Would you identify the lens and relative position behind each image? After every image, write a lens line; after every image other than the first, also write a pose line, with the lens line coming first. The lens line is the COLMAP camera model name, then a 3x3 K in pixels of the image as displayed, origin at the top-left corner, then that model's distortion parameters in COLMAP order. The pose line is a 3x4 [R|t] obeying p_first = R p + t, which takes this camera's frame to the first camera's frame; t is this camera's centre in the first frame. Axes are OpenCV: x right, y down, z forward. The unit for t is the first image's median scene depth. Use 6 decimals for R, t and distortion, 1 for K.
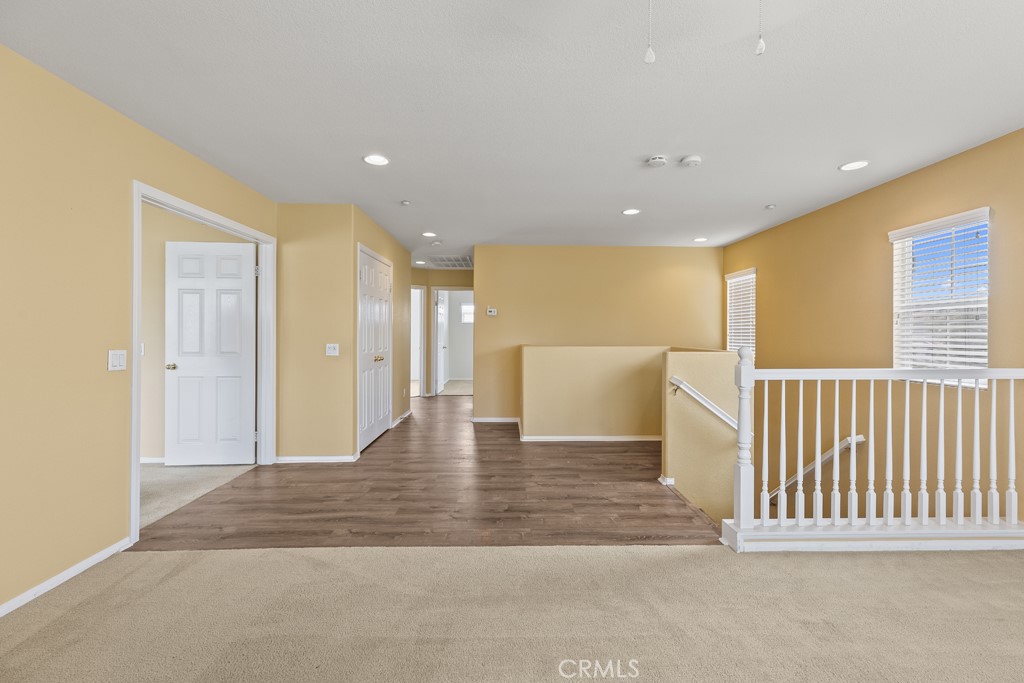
lens RADIAL K [[458.8, 0, 510.3], [0, 458.8, 335.3], [0, 0, 1]] dist [0.002224, 0.002894]
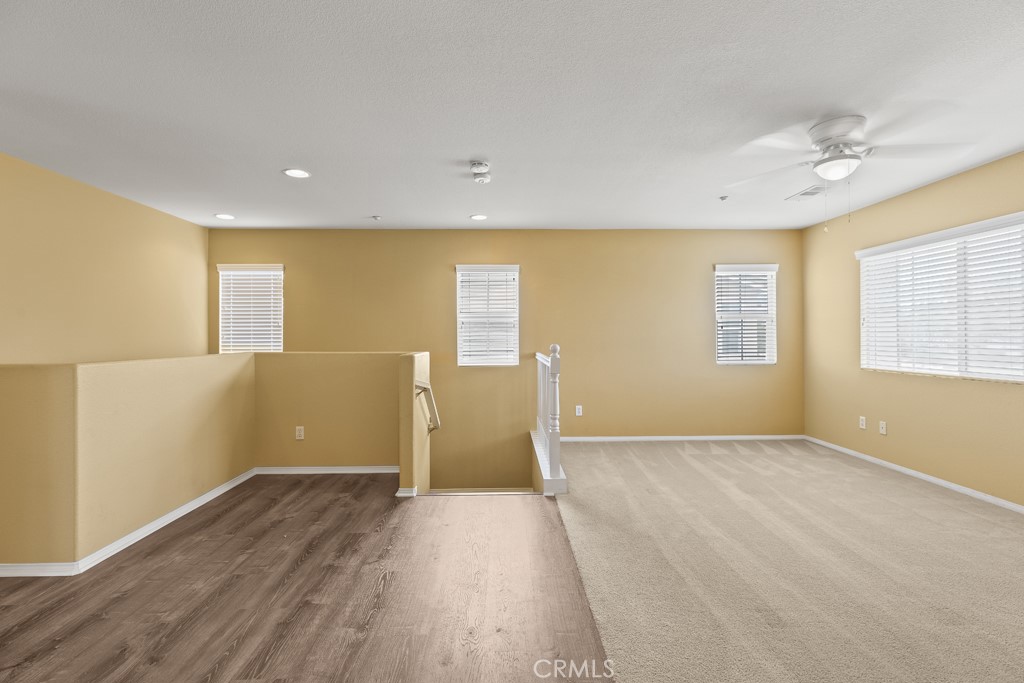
lens RADIAL K [[458.8, 0, 510.2], [0, 458.8, 342.2], [0, 0, 1]] dist [0.002224, 0.002894]
pose [[-0.011665, -0.006475, 0.999911, -0.396569], [0.007302, 0.999952, 0.006561, 0.006646], [-0.999905, 0.007378, -0.011617, 0.547941]]
